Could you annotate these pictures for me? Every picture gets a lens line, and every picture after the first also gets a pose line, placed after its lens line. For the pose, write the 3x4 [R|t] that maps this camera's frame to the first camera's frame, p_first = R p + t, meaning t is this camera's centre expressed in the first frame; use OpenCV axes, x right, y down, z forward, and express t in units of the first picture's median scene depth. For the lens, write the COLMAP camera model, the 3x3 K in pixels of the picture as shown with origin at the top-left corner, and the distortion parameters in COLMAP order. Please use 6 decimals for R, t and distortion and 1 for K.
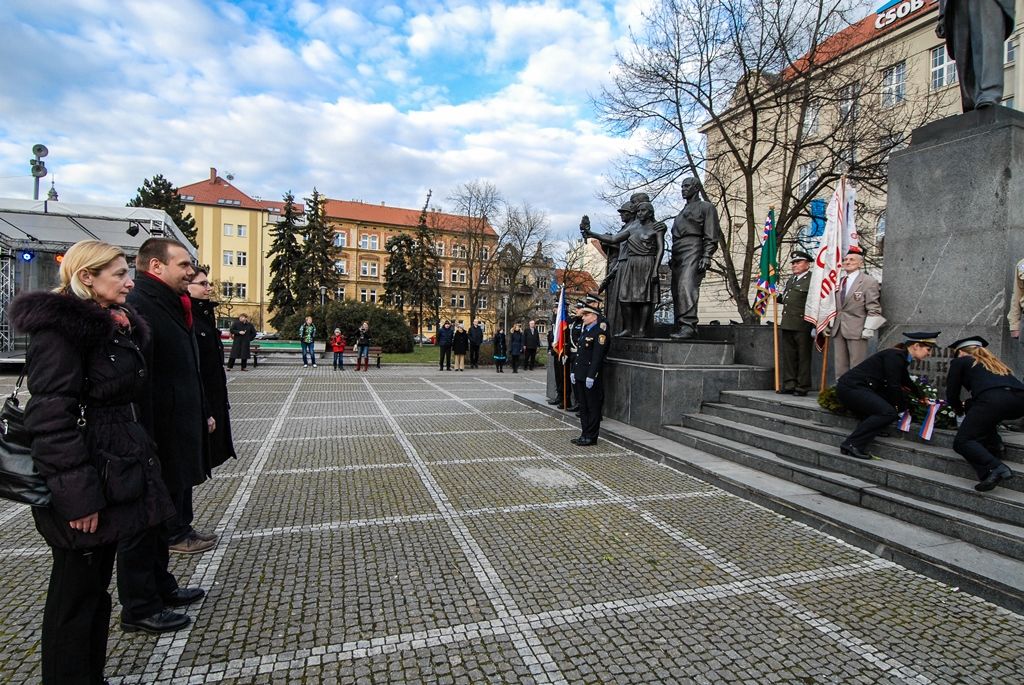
lens RADIAL K [[524.7, 0, 514.1], [0, 524.7, 344.6], [0, 0, 1]] dist [0.047322, -0.055167]
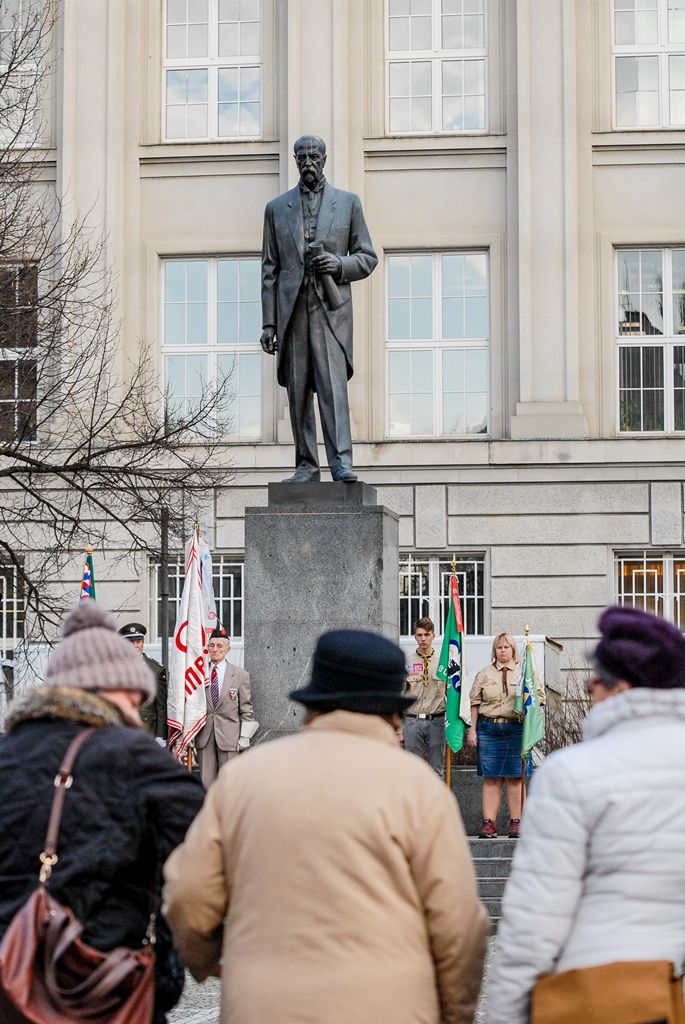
lens RADIAL K [[3144.7, 0, 342.5], [0, 3144.7, 512.0], [0, 0, 1]] dist [-0.199215, -0.711302]
pose [[0.473363, 0.039137, 0.879998, -2.824502], [0.047536, 0.996422, -0.069885, -0.024730], [-0.879584, 0.074913, 0.469808, -1.107219]]
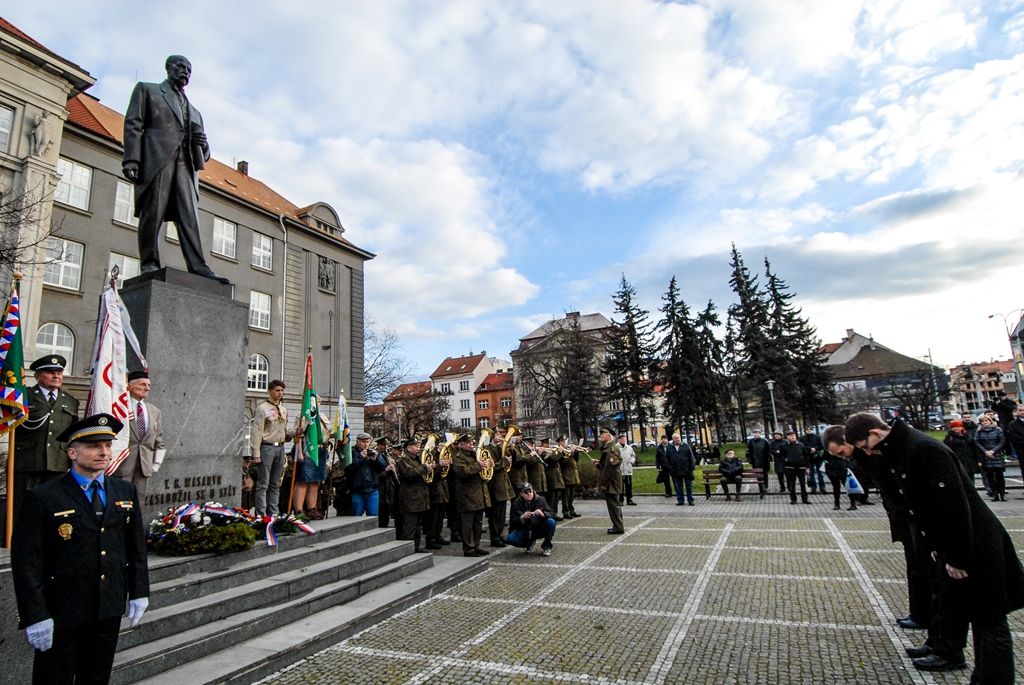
lens RADIAL K [[524.7, 0, 514.1], [0, 524.7, 344.6], [0, 0, 1]] dist [0.047322, -0.055167]
pose [[-0.705471, 0.141263, 0.694518, -0.367640], [0.055954, 0.987978, -0.144116, -0.056522], [-0.706526, -0.062808, -0.704894, 1.051442]]
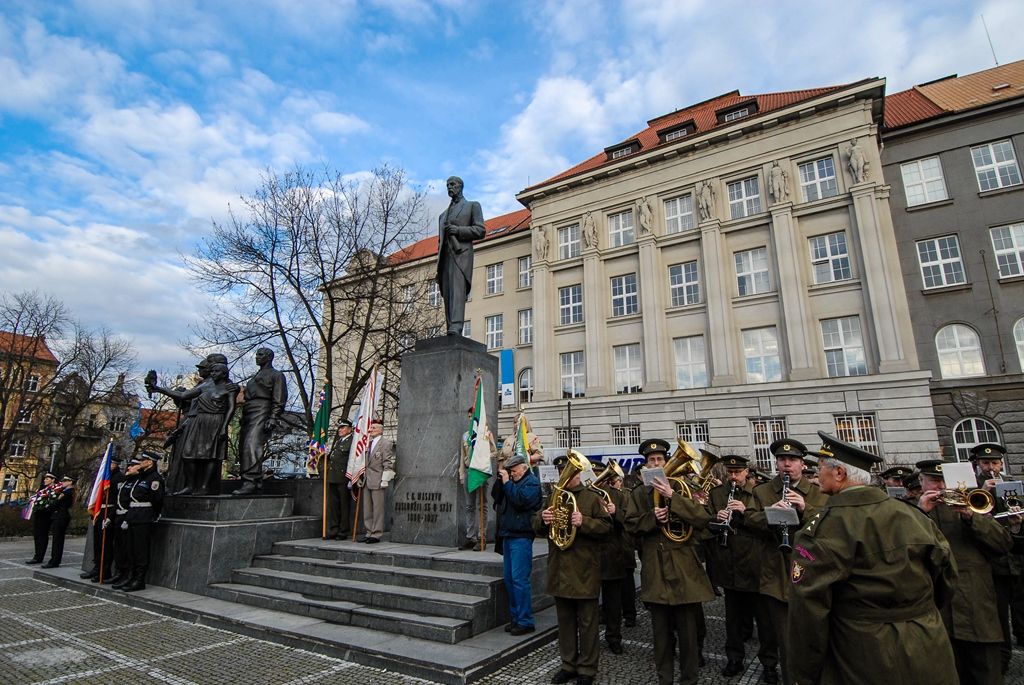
lens RADIAL K [[530.8, 0, 513.4], [0, 530.8, 344.6], [0, 0, 1]] dist [0.053416, -0.056619]
pose [[0.778532, 0.125805, 0.614866, 0.044004], [0.044637, 0.966123, -0.254192, -0.003894], [-0.626015, 0.225343, 0.746543, -0.241731]]
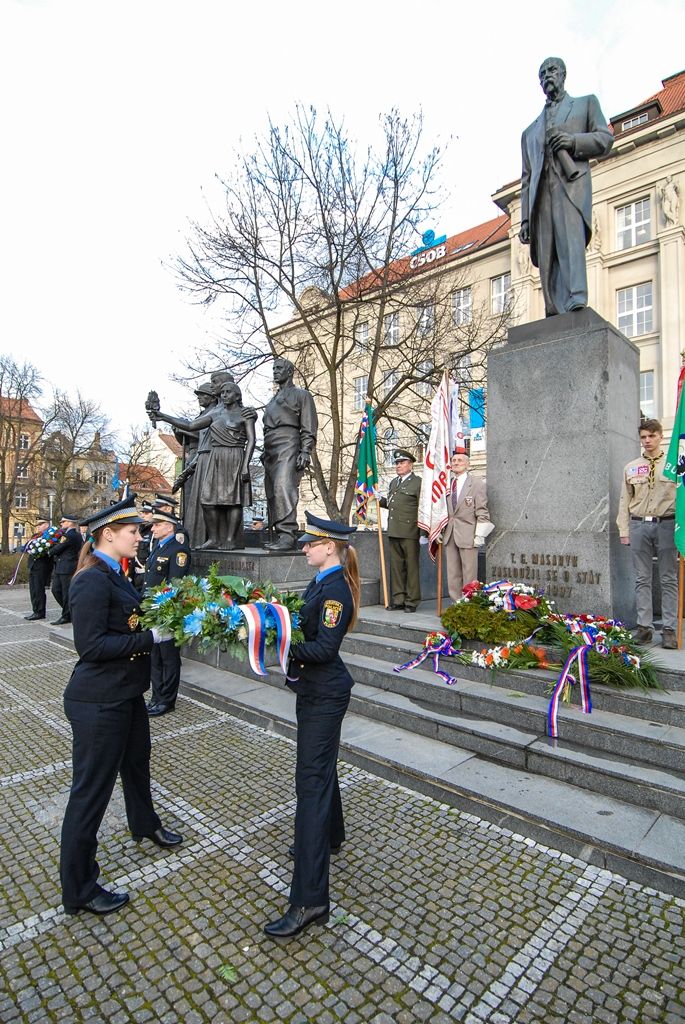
lens RADIAL K [[530.8, 0, 345.1], [0, 530.8, 506.4], [0, 0, 1]] dist [0.053416, -0.056619]
pose [[0.887125, -0.003377, 0.461518, 0.030369], [0.034657, 0.997637, -0.059319, -0.029270], [-0.460227, 0.068618, 0.885146, 0.246030]]
